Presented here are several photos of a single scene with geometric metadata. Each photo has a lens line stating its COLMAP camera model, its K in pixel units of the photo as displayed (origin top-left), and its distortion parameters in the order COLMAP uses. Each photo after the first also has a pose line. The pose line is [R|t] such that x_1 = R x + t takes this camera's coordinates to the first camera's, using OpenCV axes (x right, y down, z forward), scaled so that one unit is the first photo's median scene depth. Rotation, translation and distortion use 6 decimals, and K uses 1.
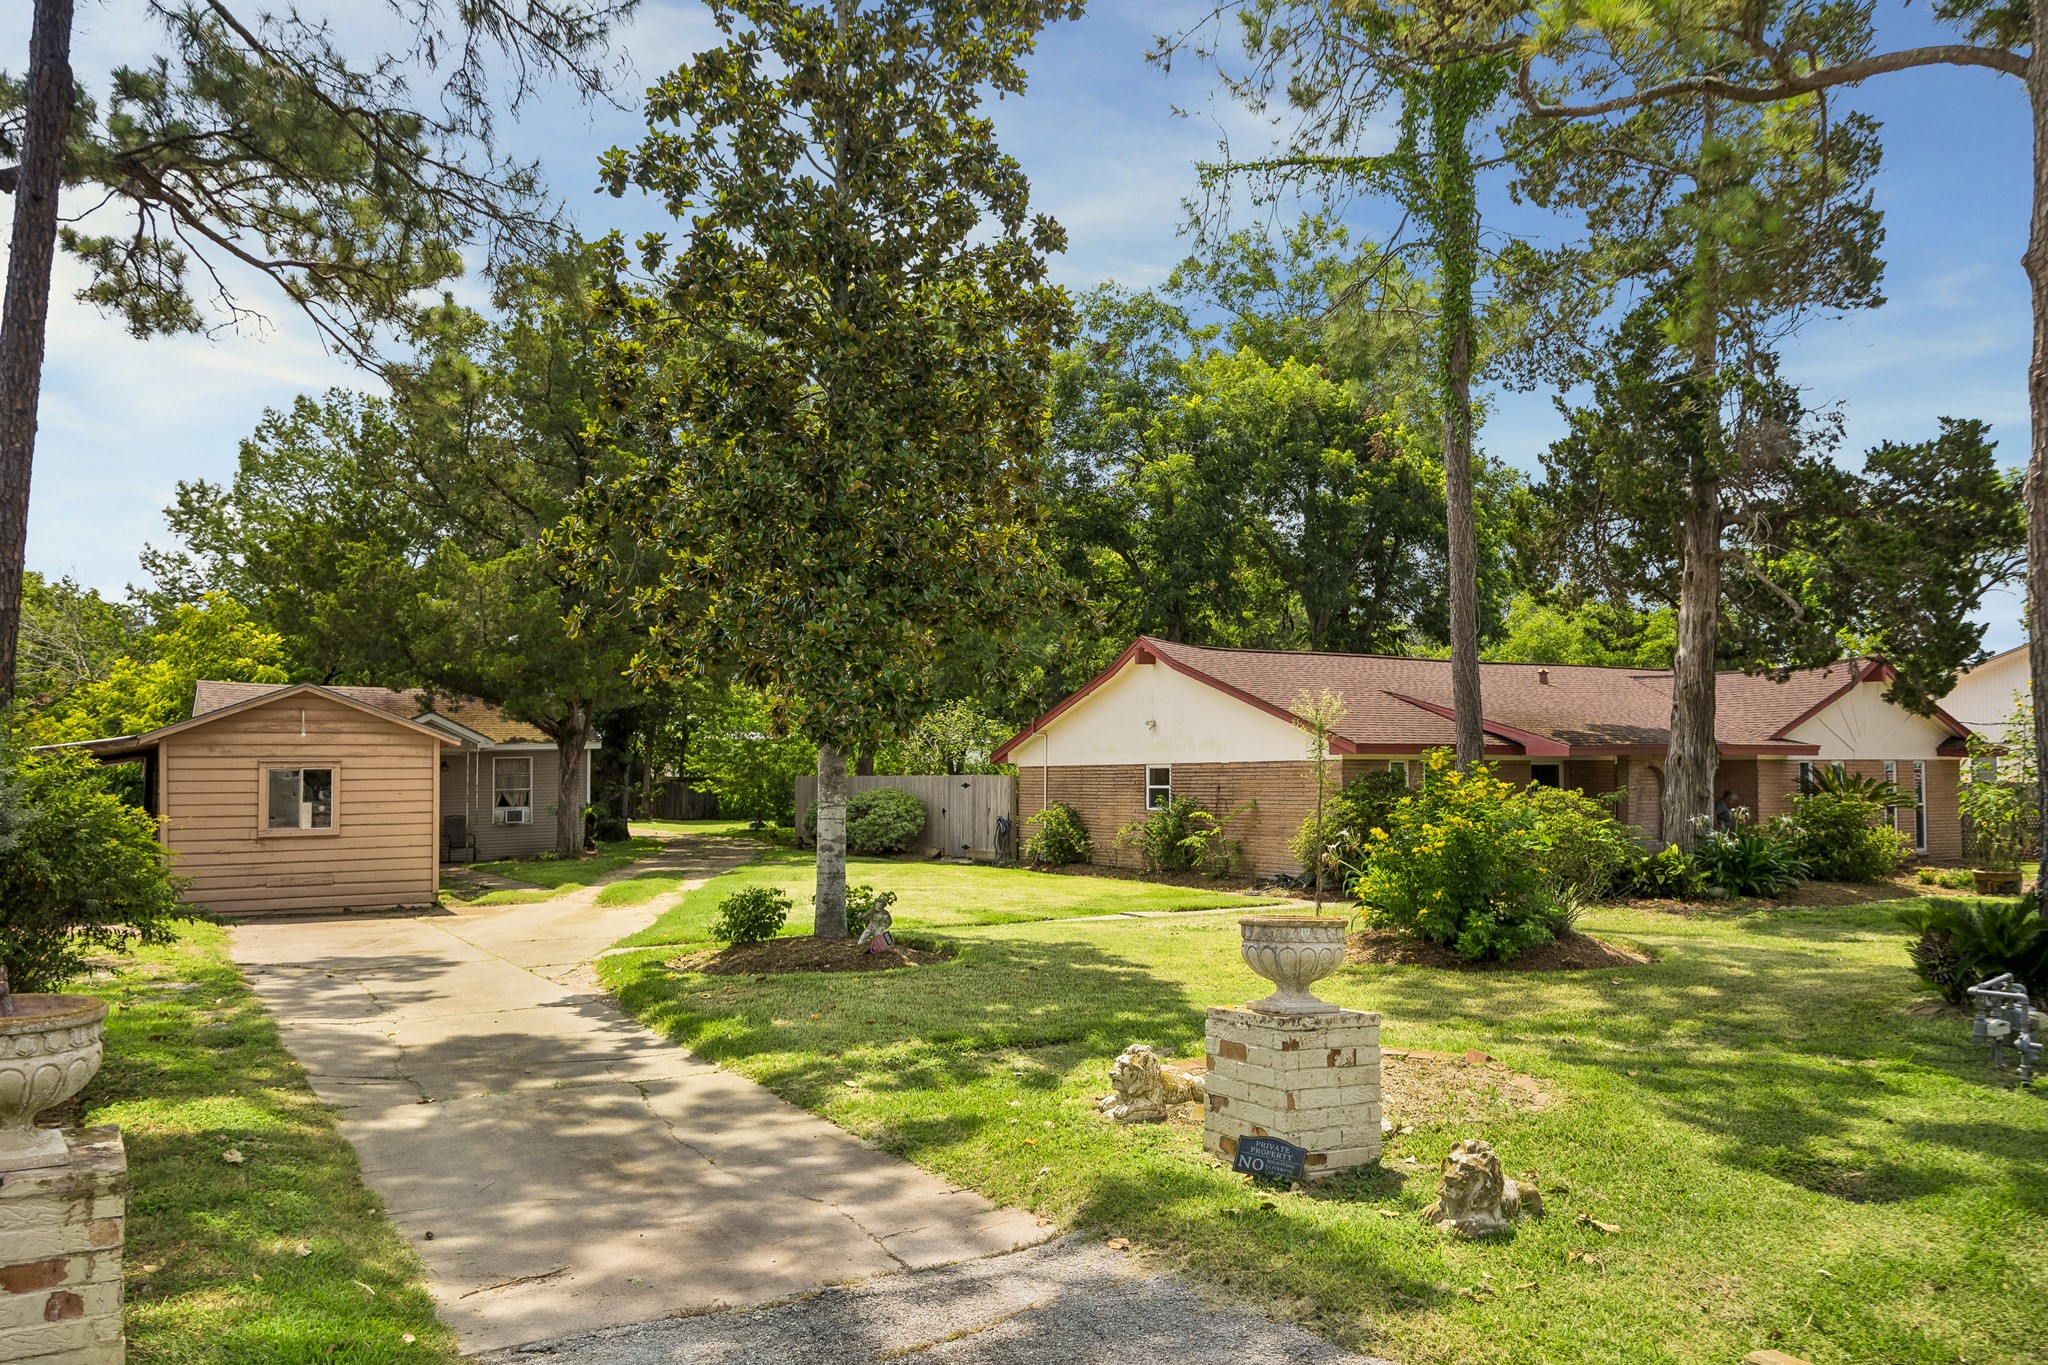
lens RADIAL K [[1479.7, 0, 1020.4], [0, 1479.7, 680.9], [0, 0, 1]] dist [-0.002607, -0.004341]
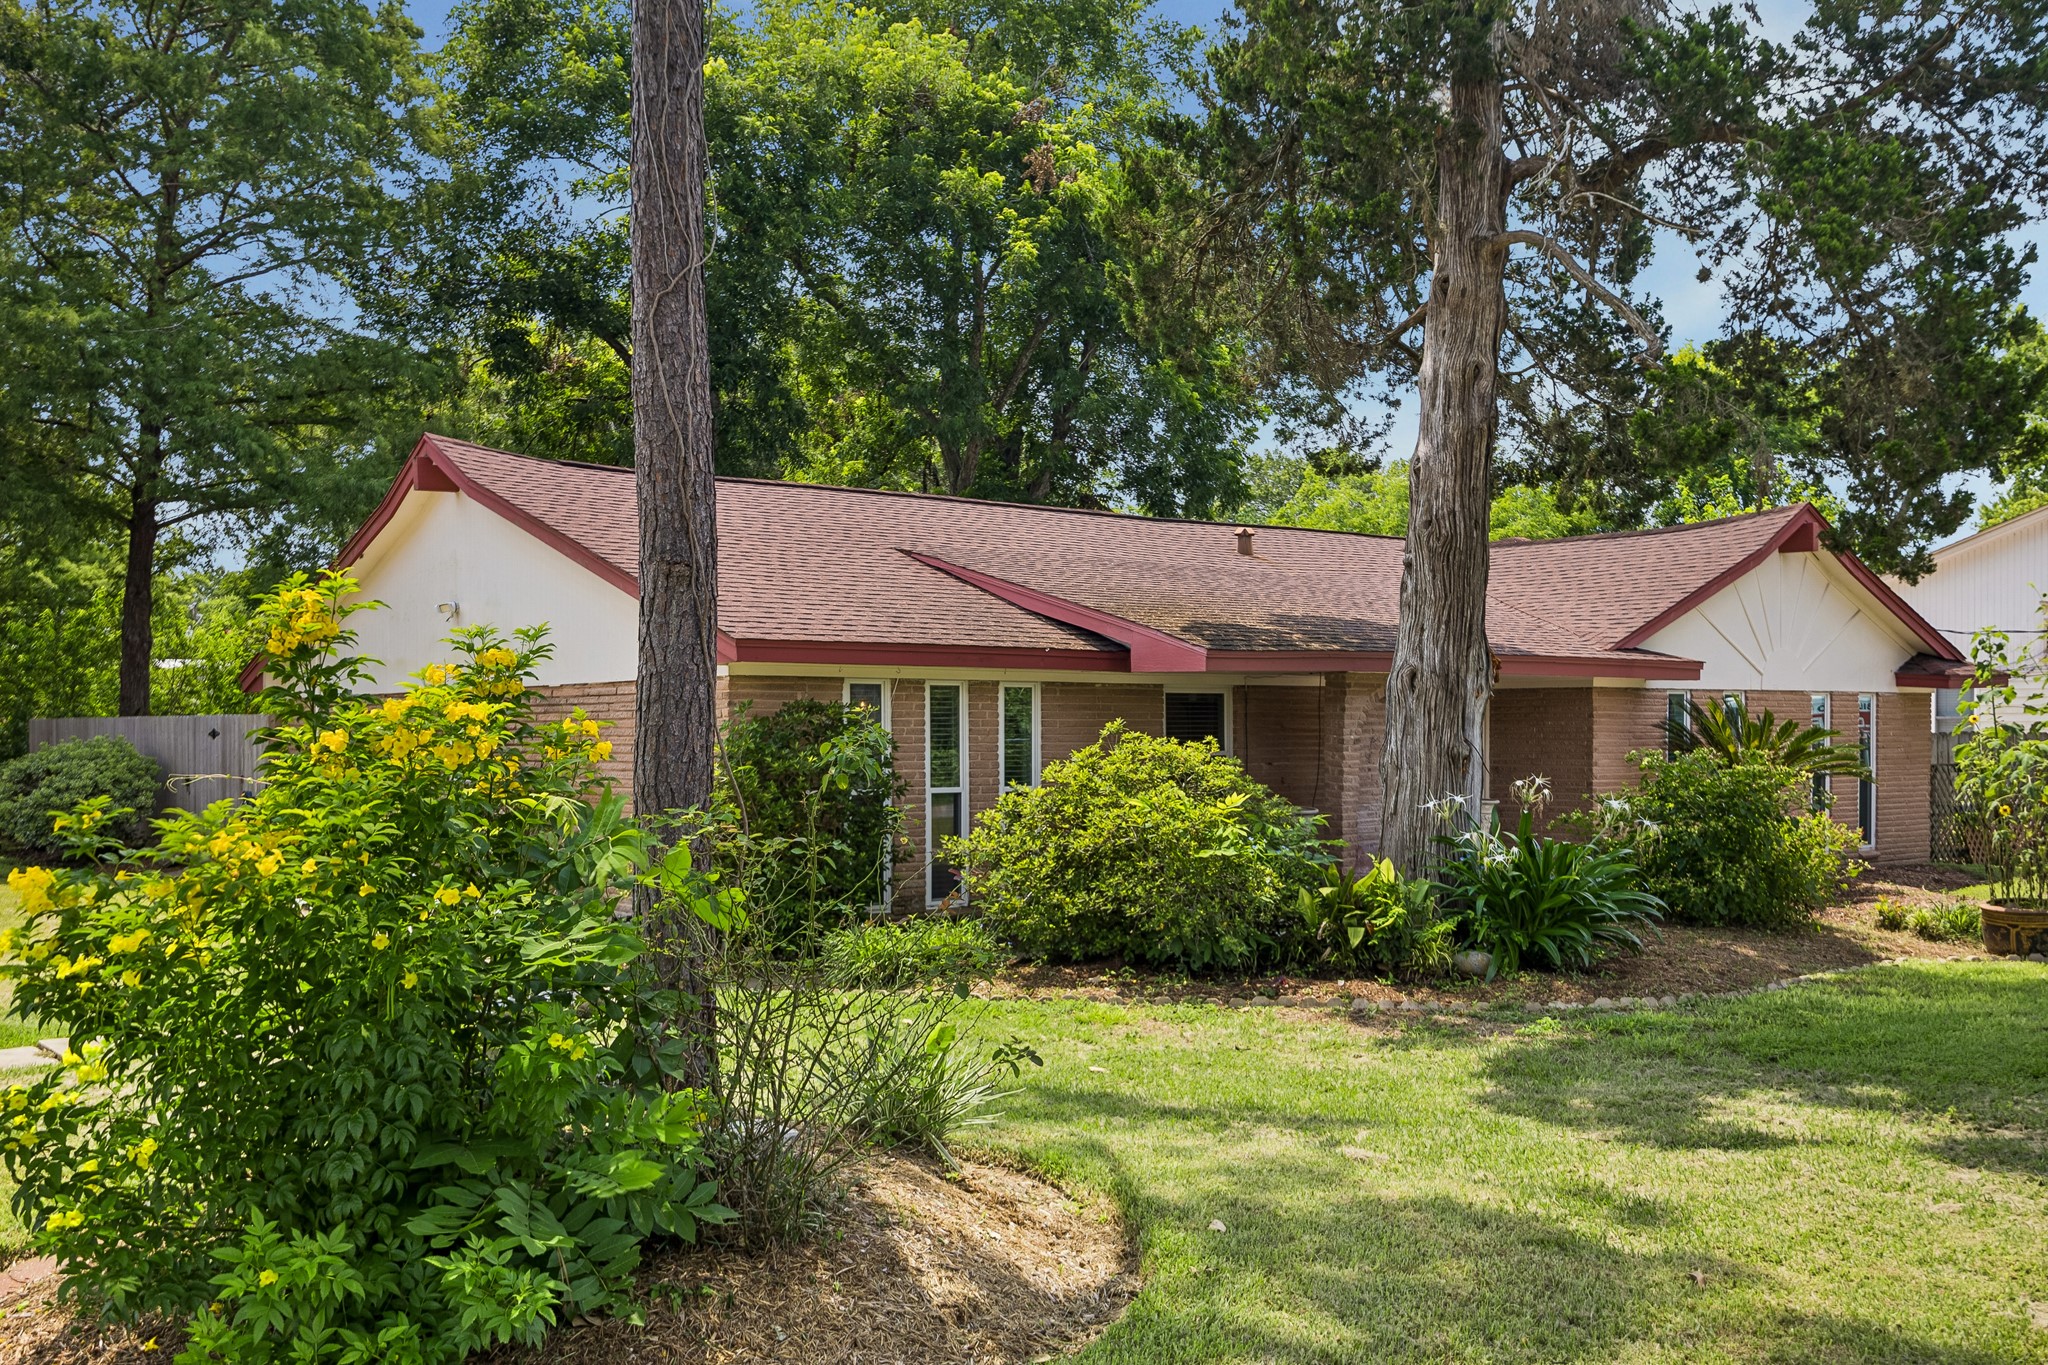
lens RADIAL K [[1920.7, 0, 1026.0], [0, 1920.7, 685.6], [0, 0, 1]] dist [0.017086, 0.000000]
pose [[0.989232, 0.005377, 0.146257, 0.217222], [-0.011524, 0.999084, 0.041219, 0.029712], [-0.145901, -0.042460, 0.988388, 0.381913]]
